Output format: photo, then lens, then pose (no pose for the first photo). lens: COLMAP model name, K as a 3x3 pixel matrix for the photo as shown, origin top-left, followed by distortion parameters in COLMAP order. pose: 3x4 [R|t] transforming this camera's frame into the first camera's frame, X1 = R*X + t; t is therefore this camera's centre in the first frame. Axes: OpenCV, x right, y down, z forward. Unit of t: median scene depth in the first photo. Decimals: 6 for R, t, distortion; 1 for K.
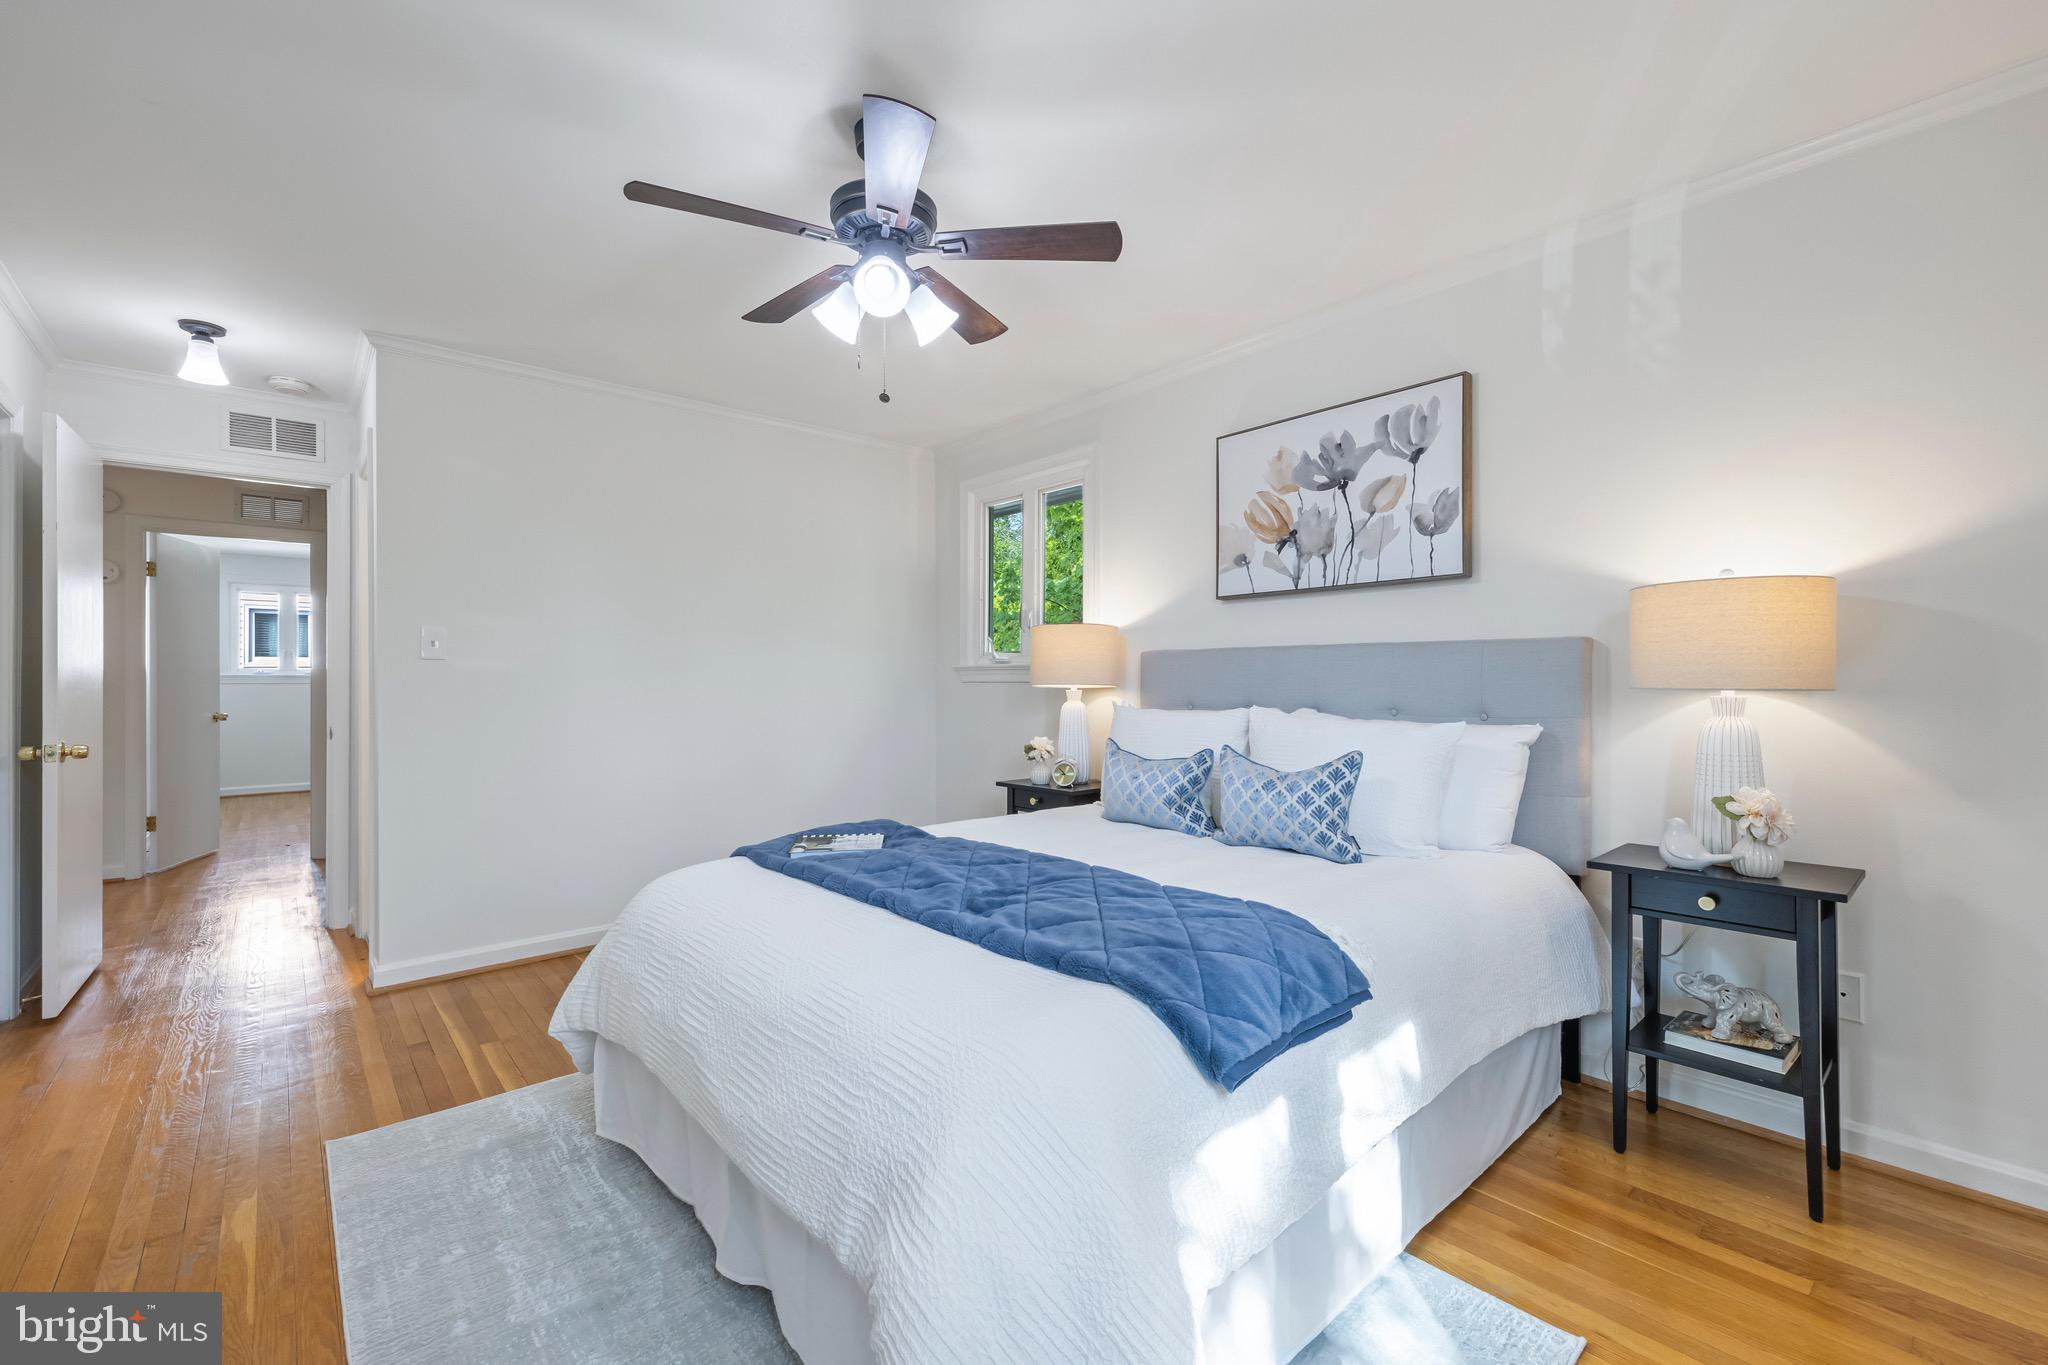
lens RADIAL K [[865.8, 0, 1019.0], [0, 865.8, 679.5], [0, 0, 1]] dist [0.002364, 0.000316]
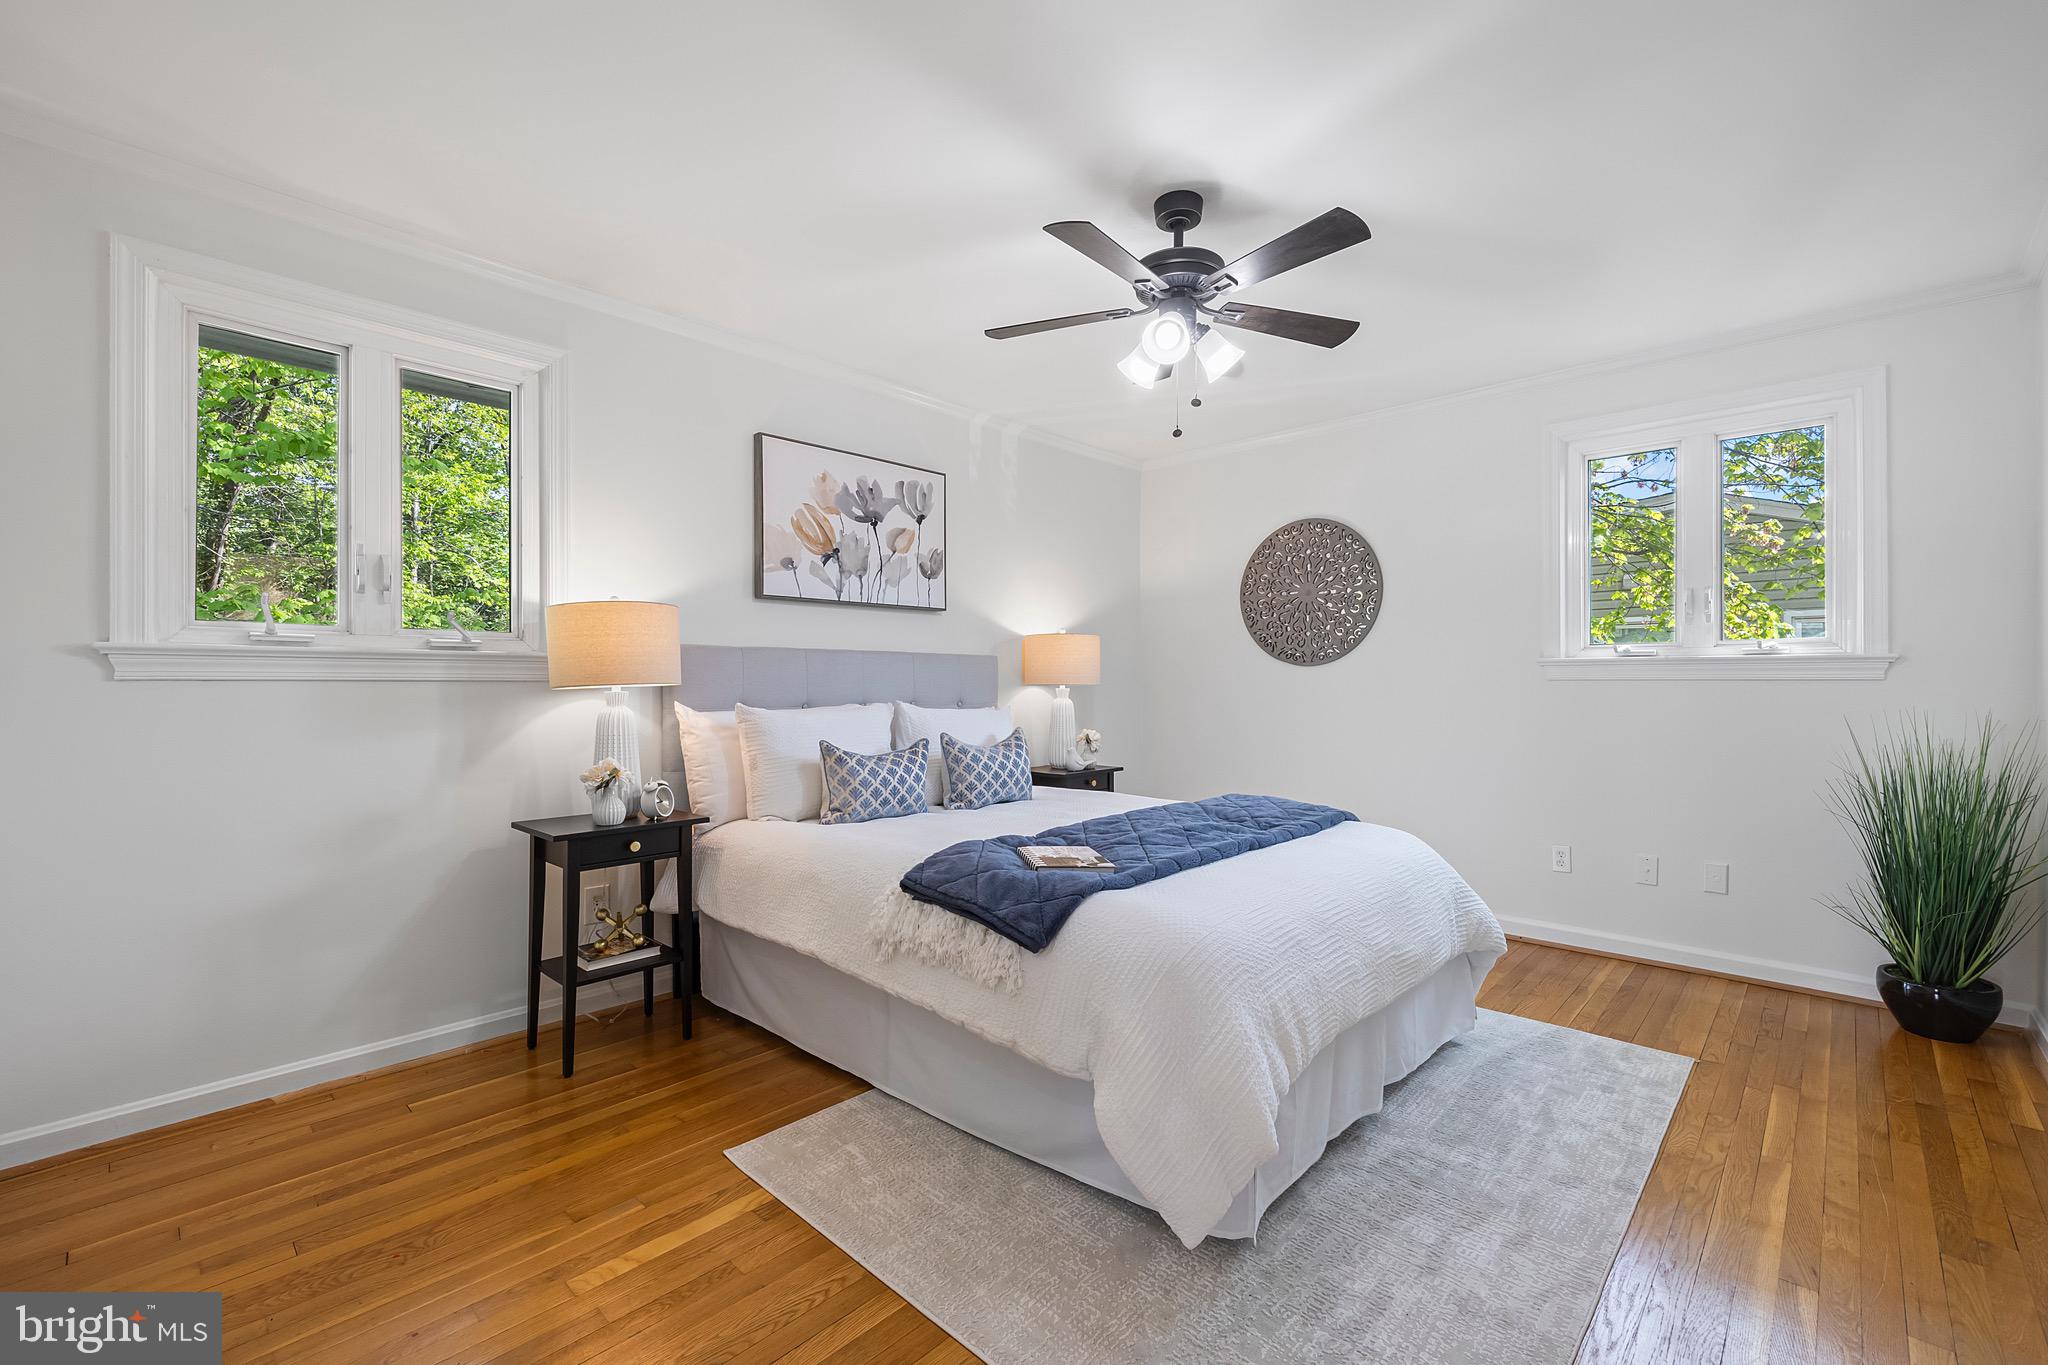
lens RADIAL K [[865.8, 0, 1009.0], [0, 865.8, 687.8], [0, 0, 1]] dist [0.002364, 0.000316]
pose [[-0.092476, -0.015820, 0.995589, -0.863826], [-0.013525, 0.999801, 0.014630, -0.008426], [-0.995623, -0.012113, -0.092672, 0.895628]]
